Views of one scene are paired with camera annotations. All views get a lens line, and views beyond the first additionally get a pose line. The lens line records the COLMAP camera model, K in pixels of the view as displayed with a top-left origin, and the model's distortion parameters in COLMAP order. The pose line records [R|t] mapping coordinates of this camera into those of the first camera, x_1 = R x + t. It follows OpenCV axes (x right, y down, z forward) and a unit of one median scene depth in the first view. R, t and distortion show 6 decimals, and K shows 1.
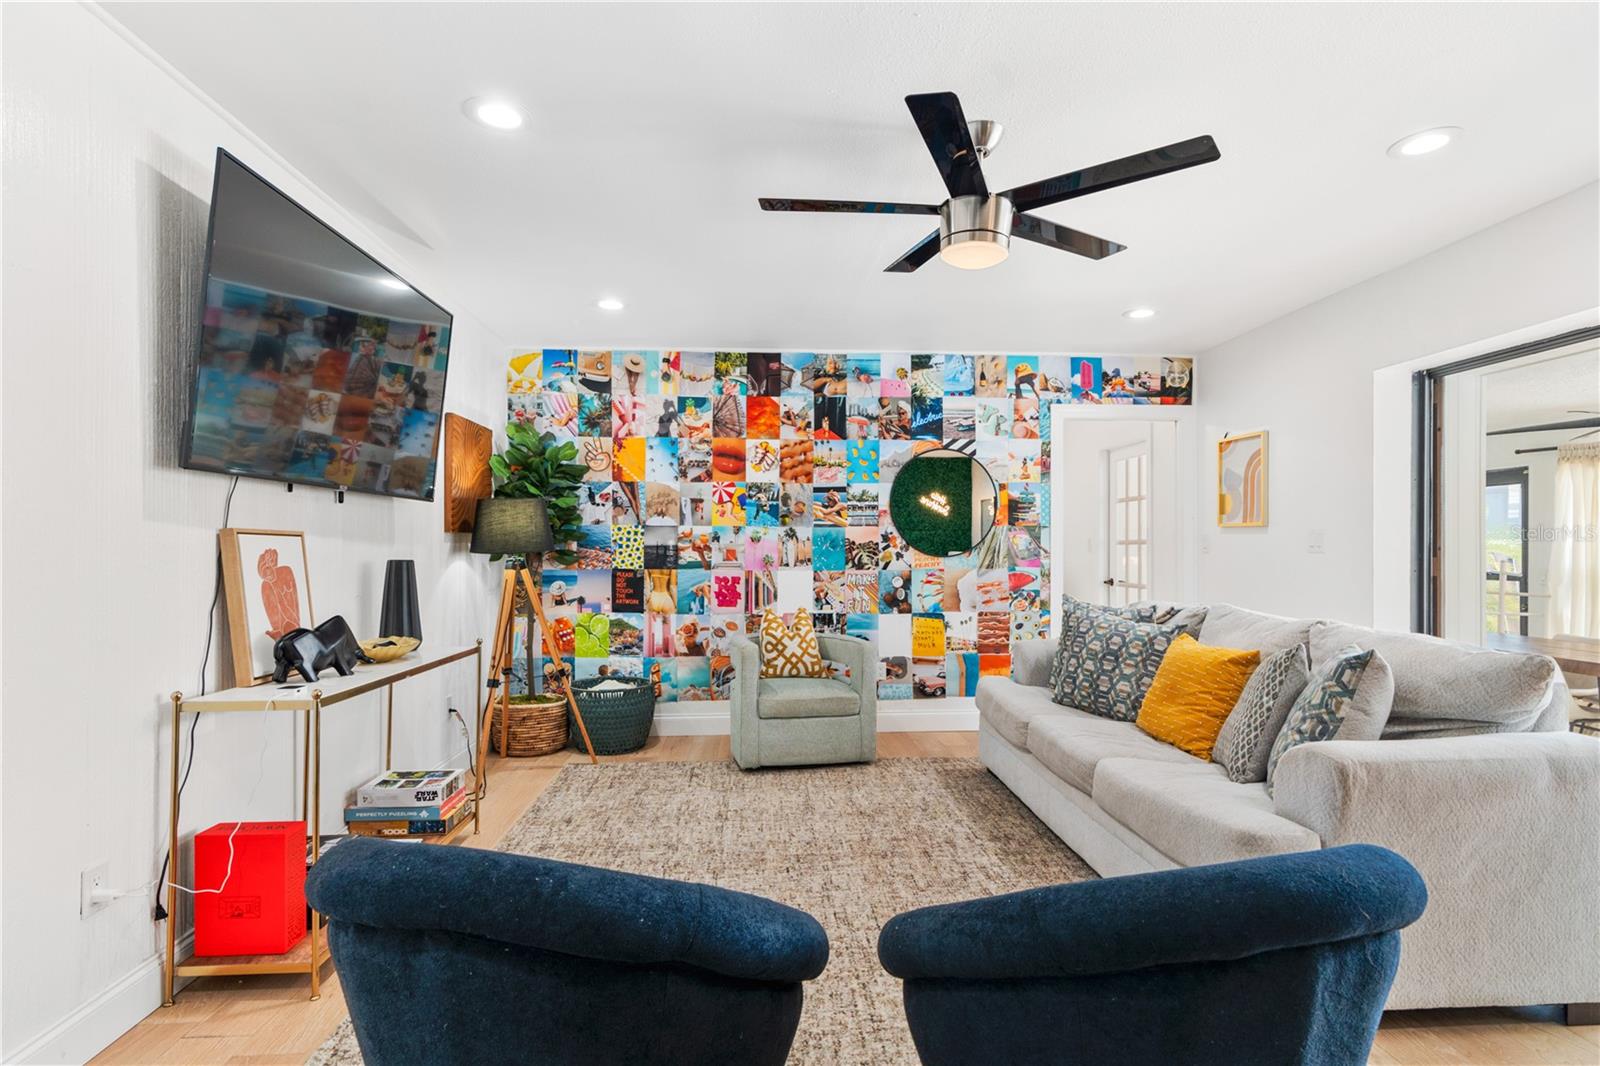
lens RADIAL K [[730.2, 0, 805.3], [0, 730.2, 550.2], [0, 0, 1]] dist [-0.010738, 0.004508]
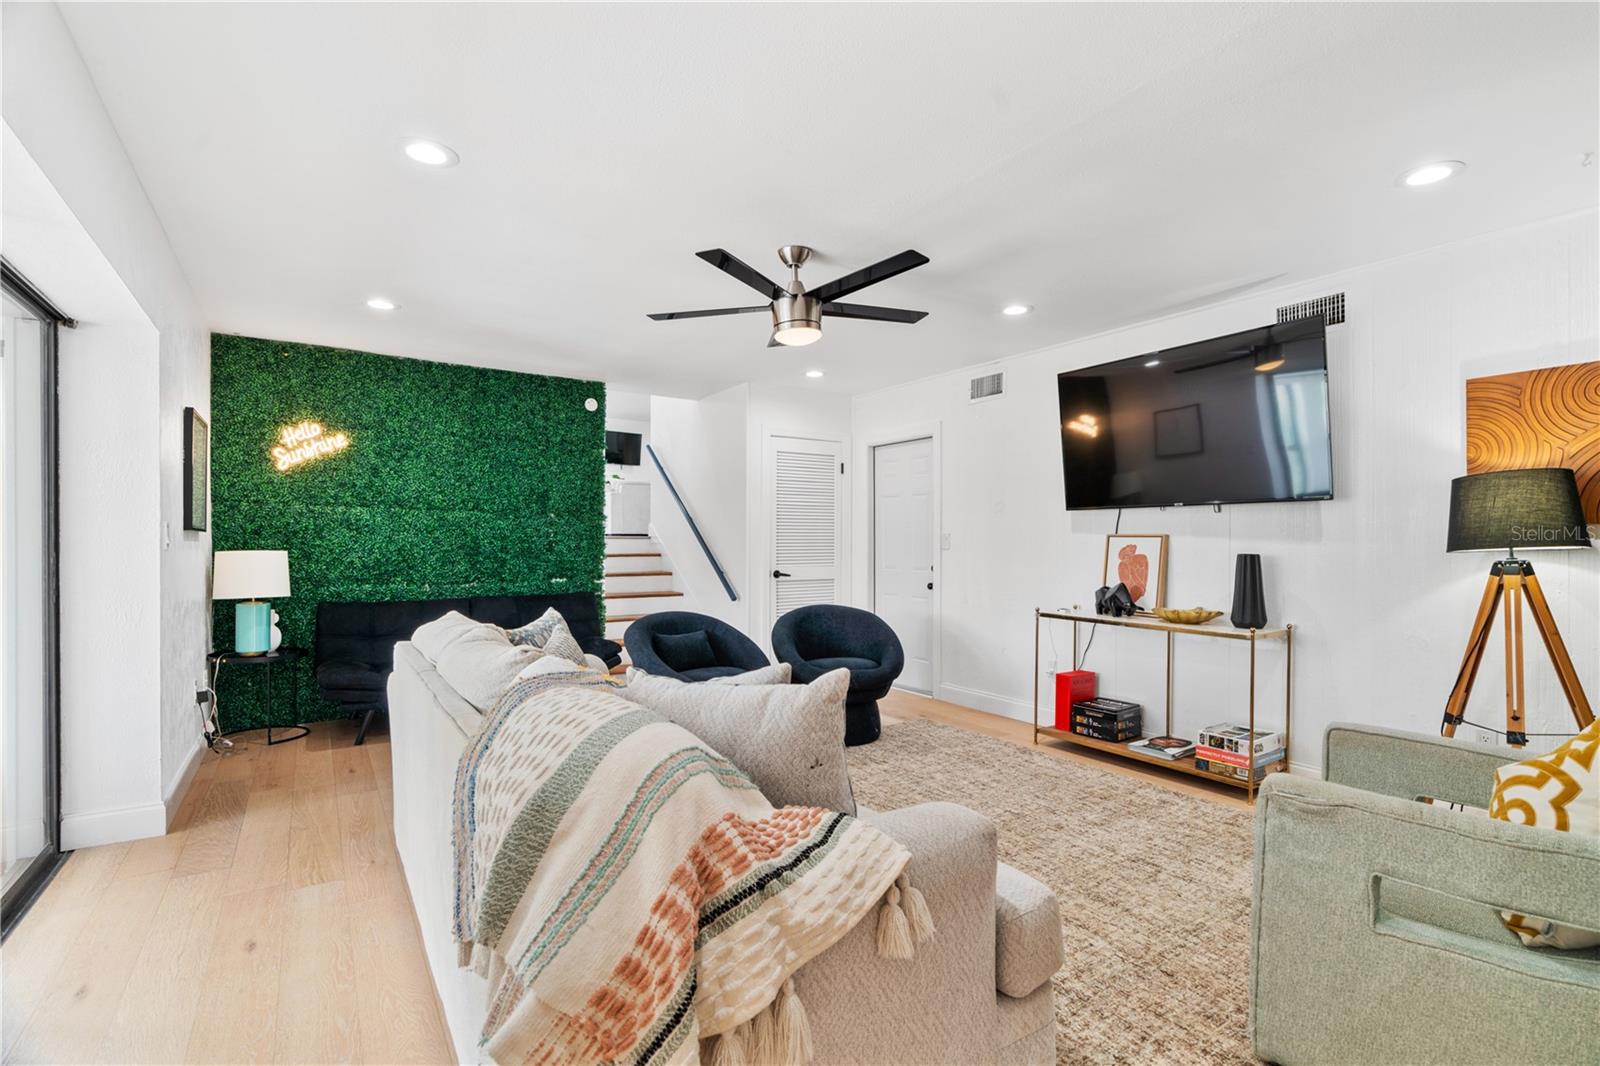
lens RADIAL K [[730.2, 0, 800.8], [0, 730.2, 541.5], [0, 0, 1]] dist [-0.010738, 0.004508]
pose [[-0.857888, 0.001435, -0.513834, 0.703249], [0.008178, 0.999908, -0.010861, 0.003038], [0.513771, -0.013520, -0.857821, 1.638593]]
